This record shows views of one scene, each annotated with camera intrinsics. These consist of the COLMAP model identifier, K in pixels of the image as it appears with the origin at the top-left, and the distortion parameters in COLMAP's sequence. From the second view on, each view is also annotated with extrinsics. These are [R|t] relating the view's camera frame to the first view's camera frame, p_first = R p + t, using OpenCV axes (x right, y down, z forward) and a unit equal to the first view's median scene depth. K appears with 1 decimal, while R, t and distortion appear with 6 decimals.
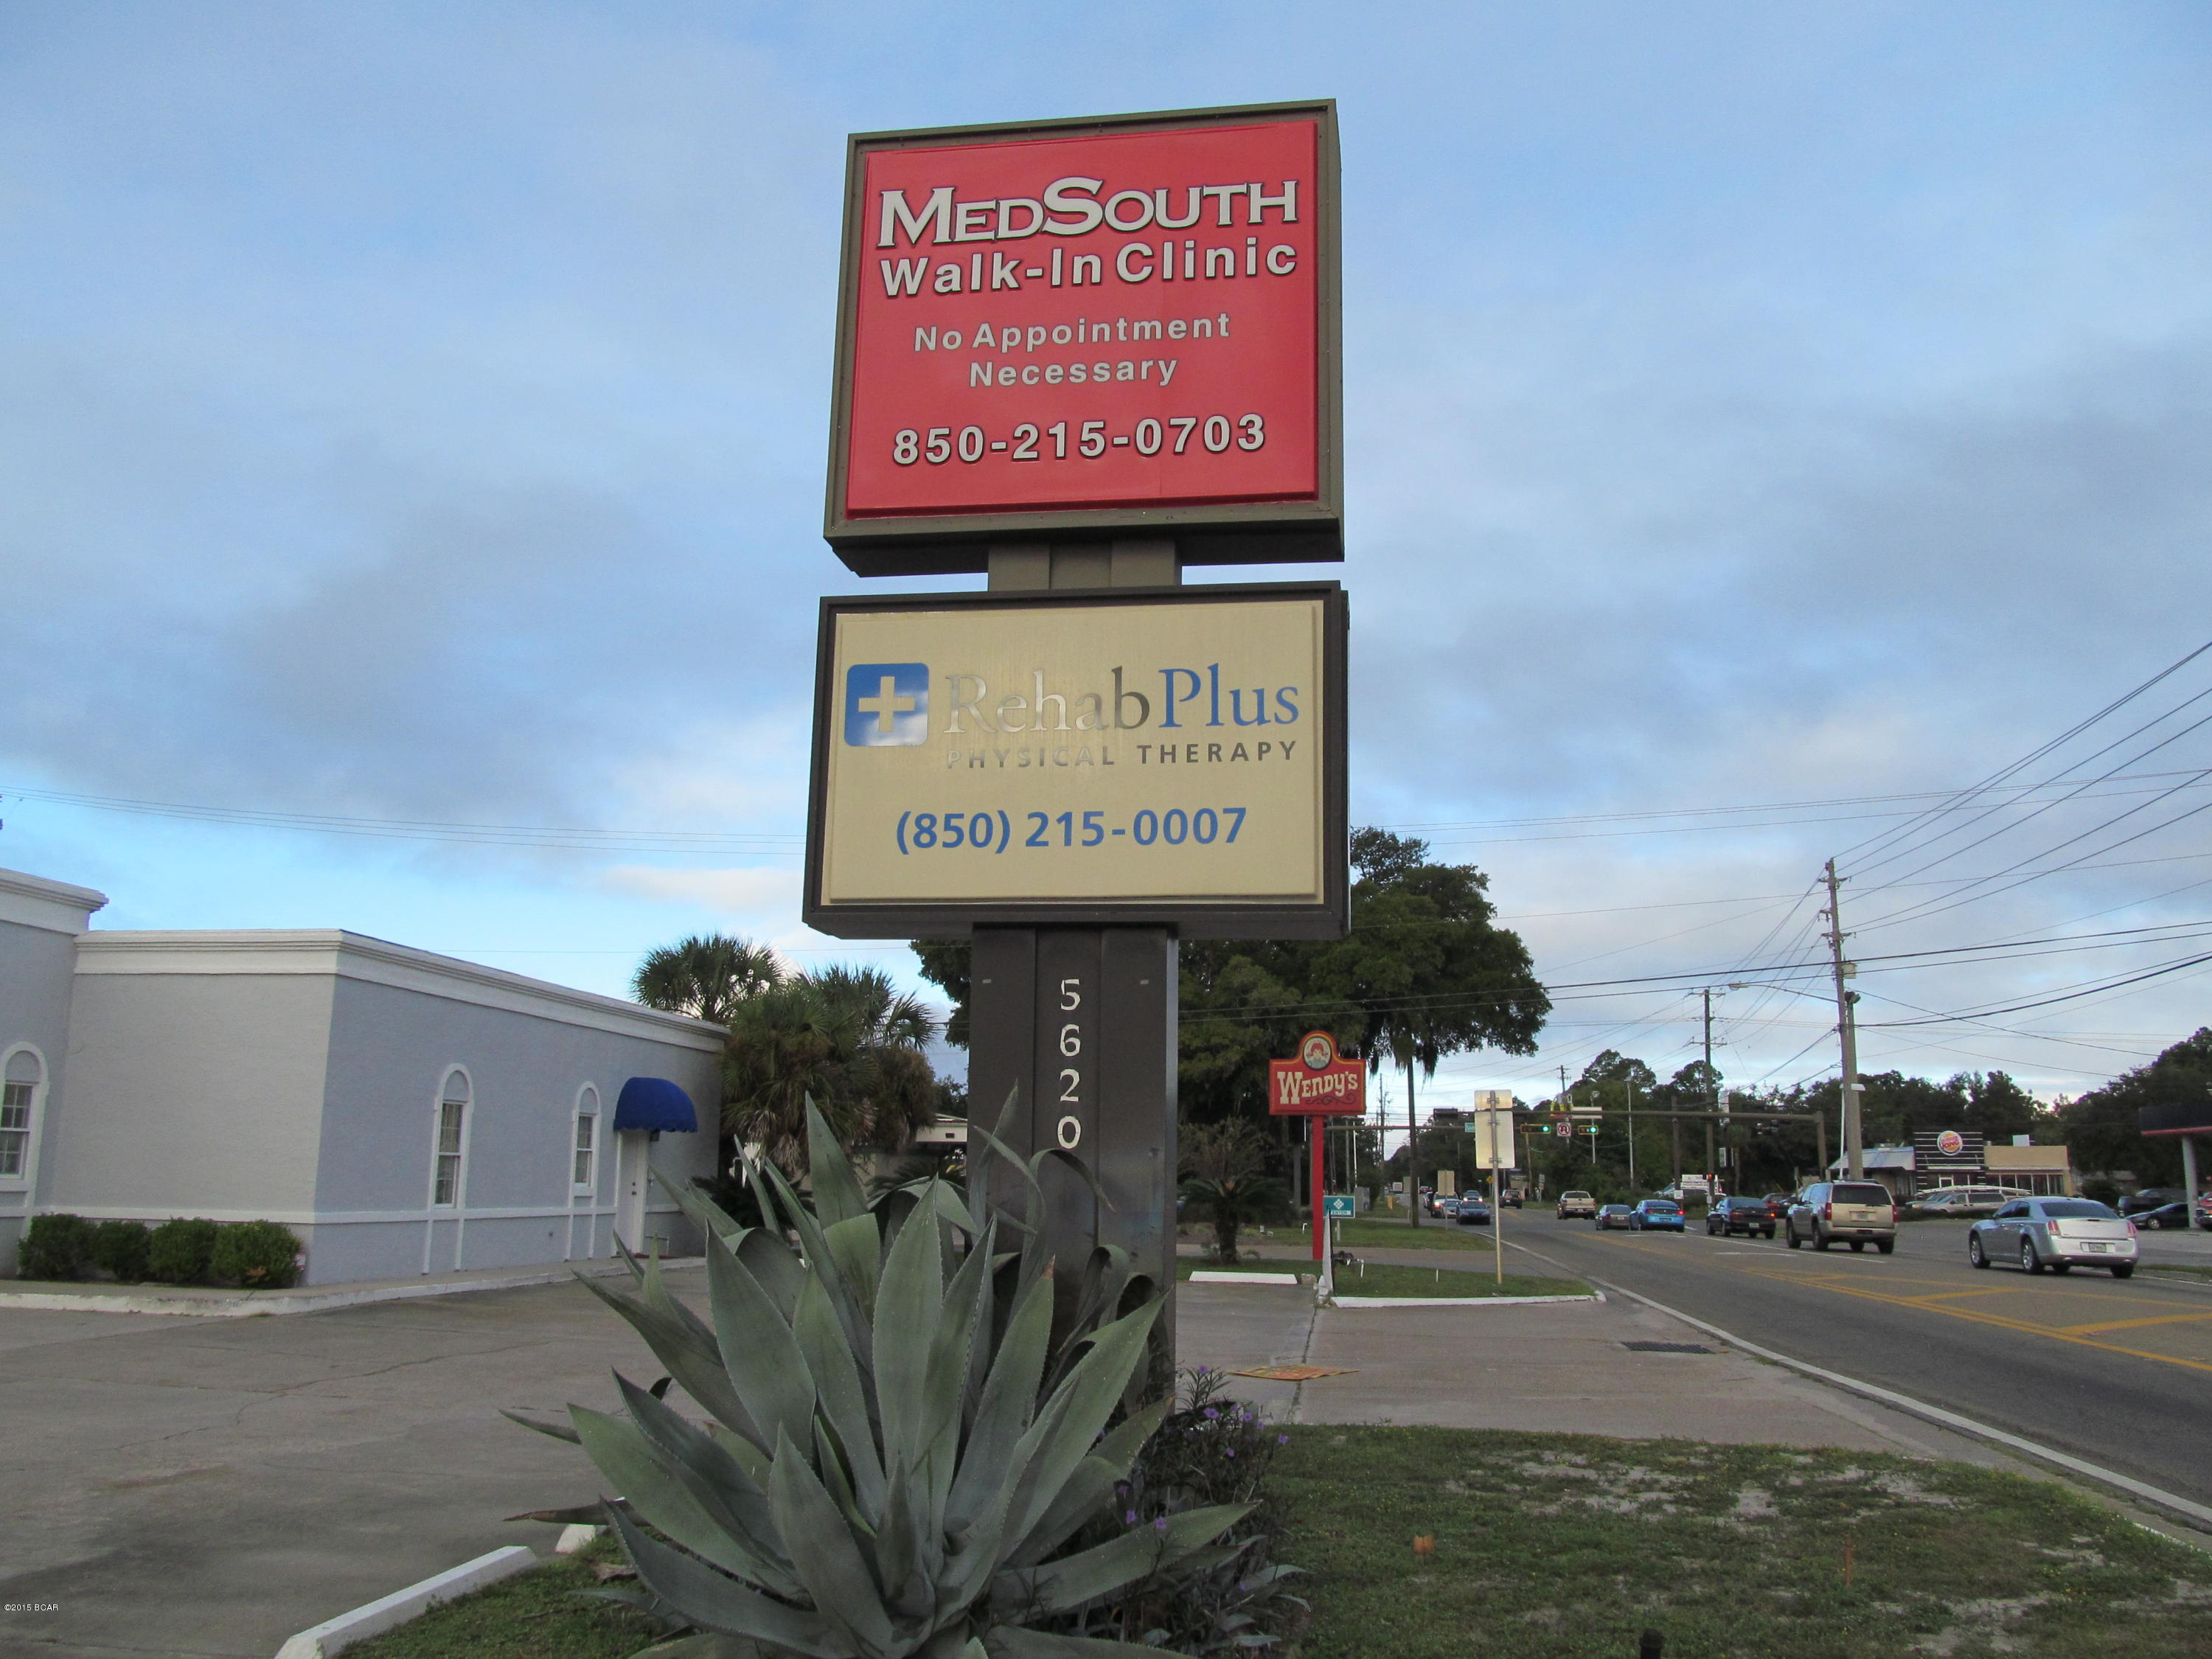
lens RADIAL K [[1845.9, 0, 1100.0], [0, 1845.9, 827.0], [0, 0, 1]] dist [-0.048688, 0.006095]
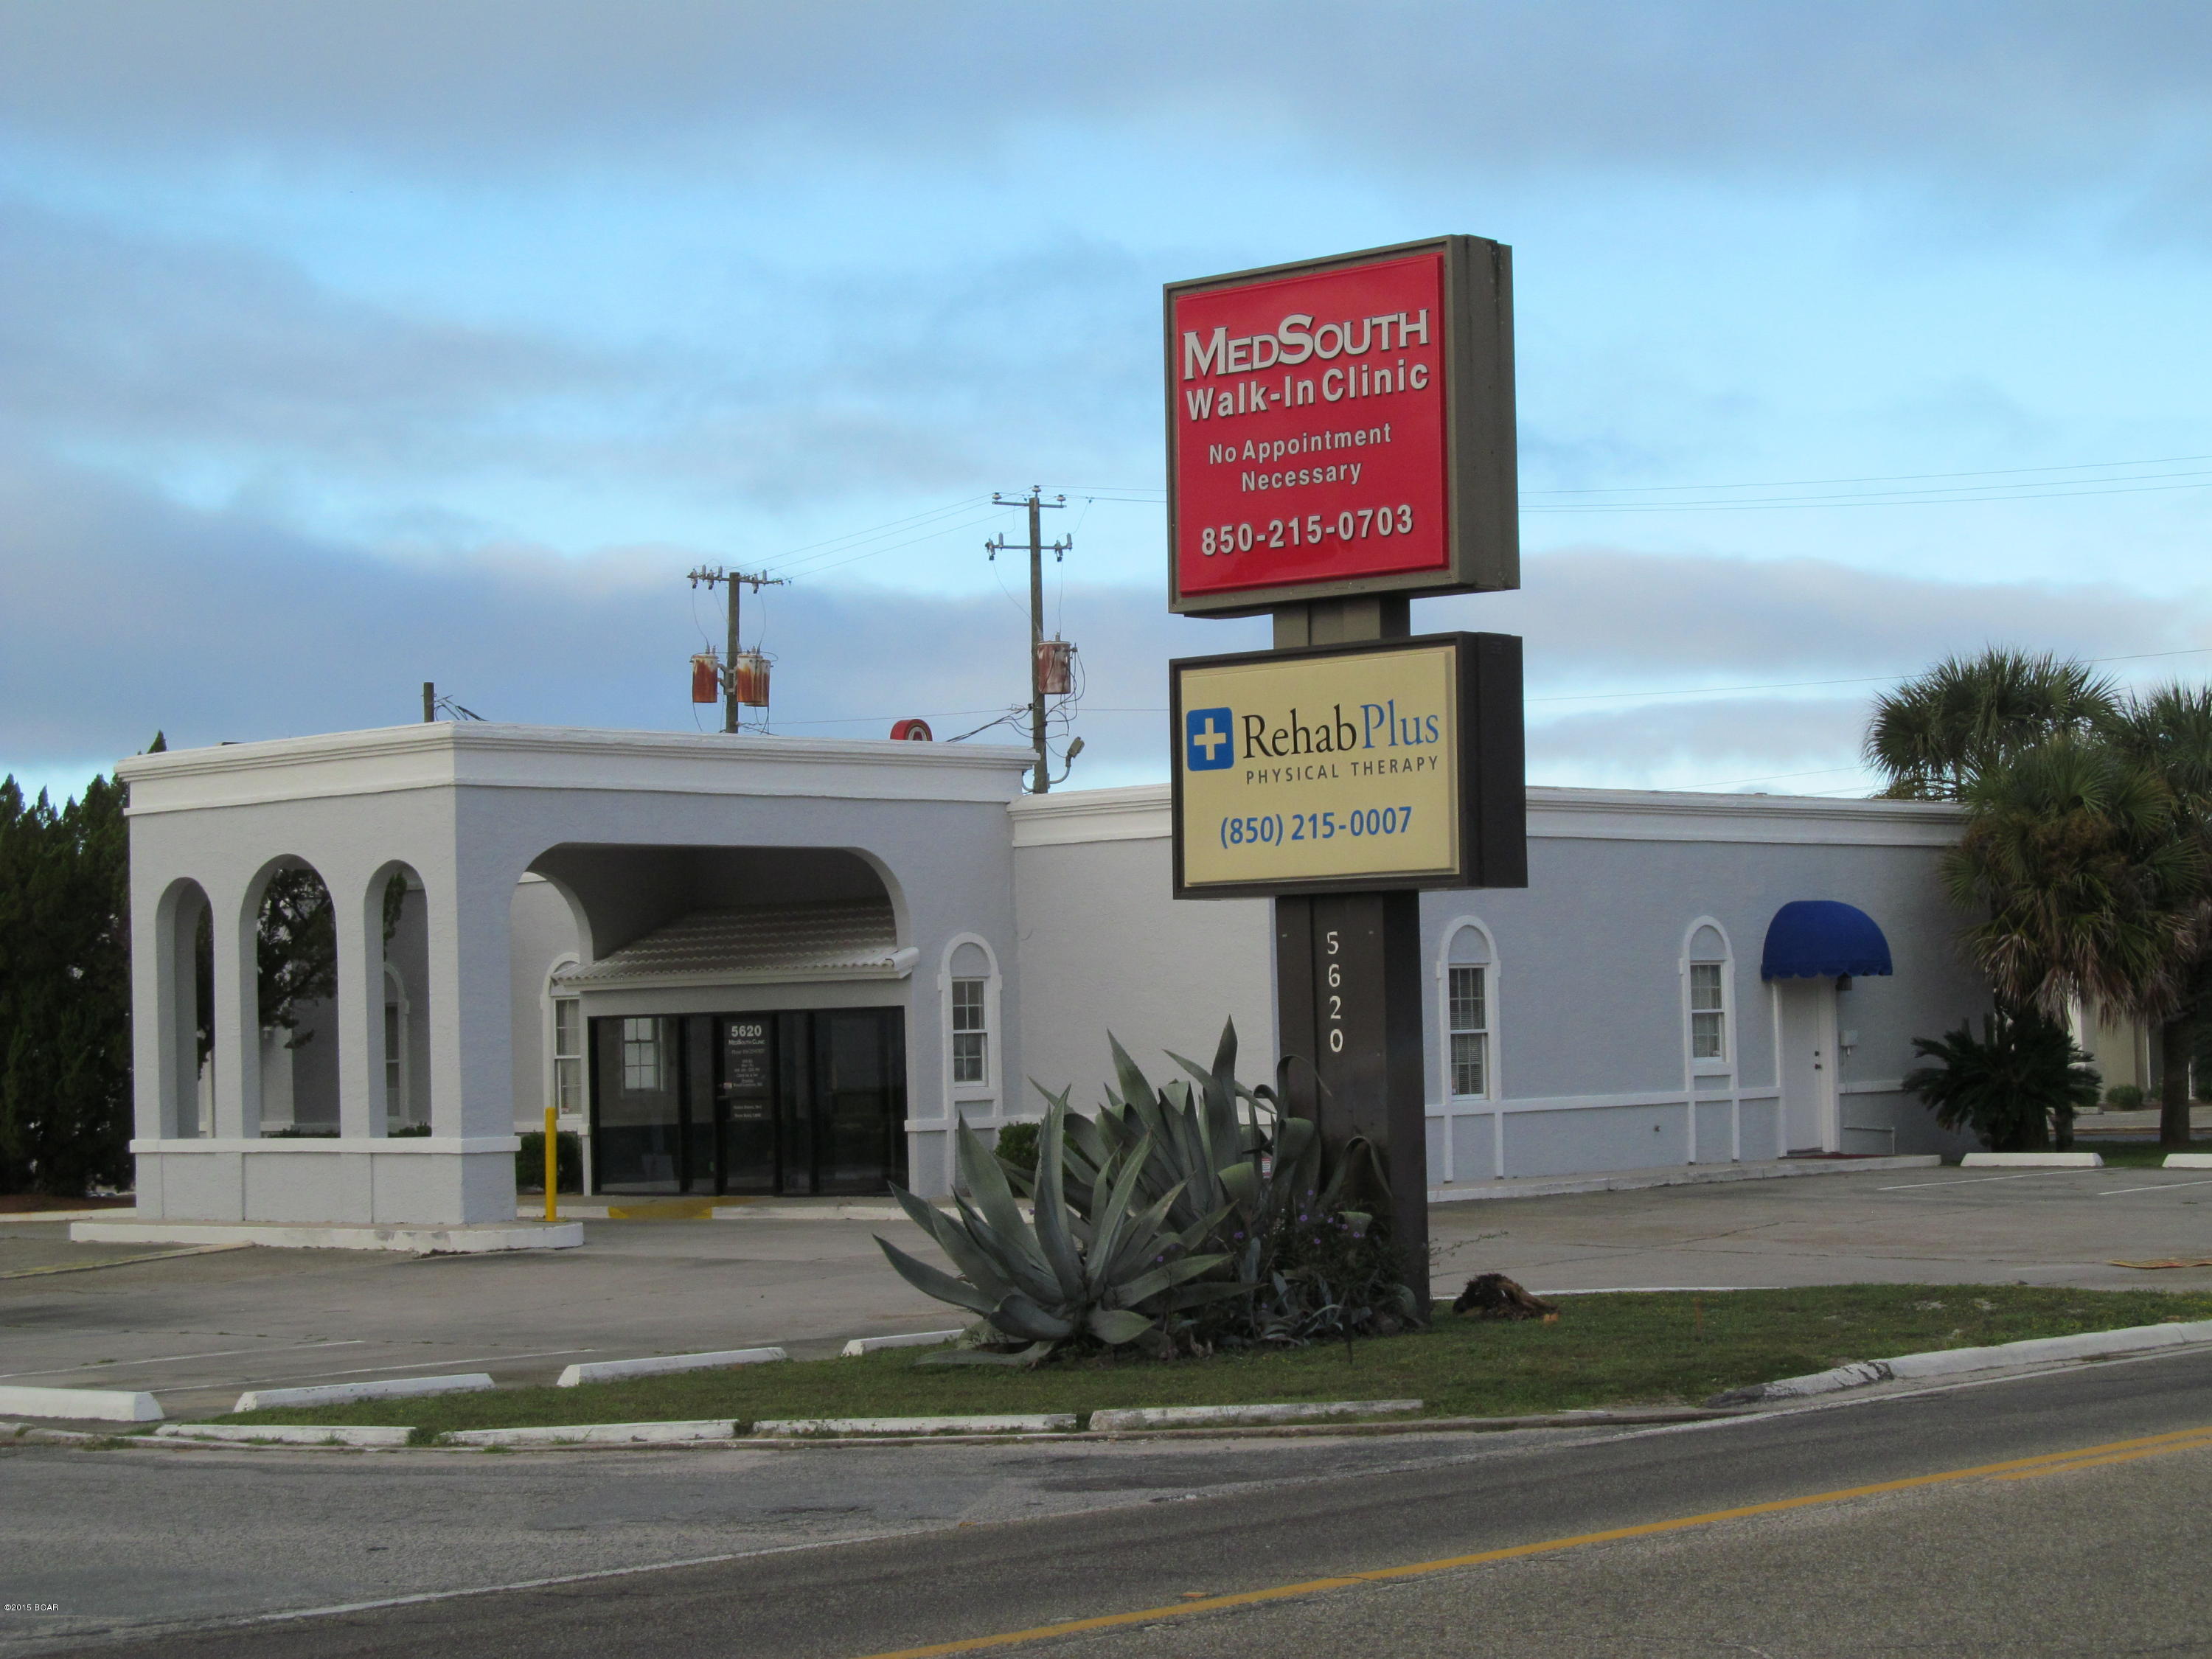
lens RADIAL K [[4491.6, 0, 1106.5], [0, 4491.6, 830.0], [0, 0, 1]] dist [0.096964, 0.000000]
pose [[0.821215, -0.062805, -0.567152, 1.676511], [0.146802, 0.983723, 0.103628, -0.349710], [0.551412, -0.168360, 0.817067, -1.752212]]
